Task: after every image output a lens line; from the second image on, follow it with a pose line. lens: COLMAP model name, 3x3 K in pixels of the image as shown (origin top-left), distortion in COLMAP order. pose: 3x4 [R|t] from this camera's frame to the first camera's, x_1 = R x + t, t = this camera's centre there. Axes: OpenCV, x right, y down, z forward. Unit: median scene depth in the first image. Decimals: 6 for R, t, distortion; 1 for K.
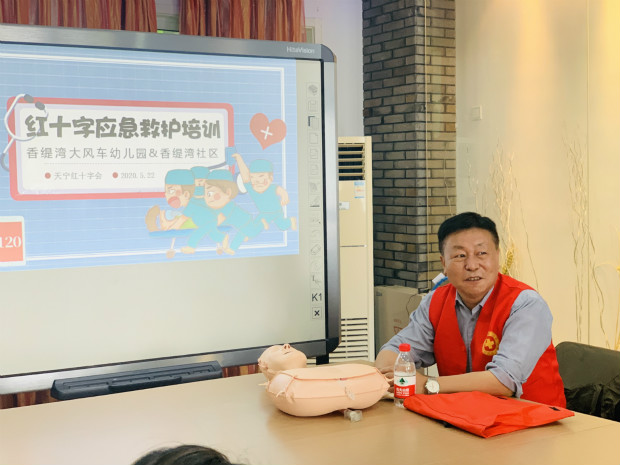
lens RADIAL K [[938.1, 0, 310.3], [0, 938.1, 233.1], [0, 0, 1]] dist [0.053174, 0.000000]
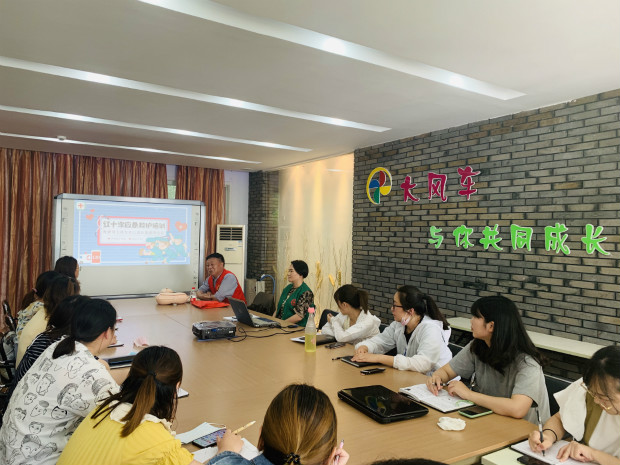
lens RADIAL K [[466.7, 0, 309.9], [0, 466.7, 231.2], [0, 0, 1]] dist [-0.002209, -0.000182]
pose [[0.999168, 0.037206, 0.016678, 0.399929], [-0.036102, 0.997411, -0.062186, -0.006613], [-0.018949, 0.061532, 0.997925, -0.679880]]
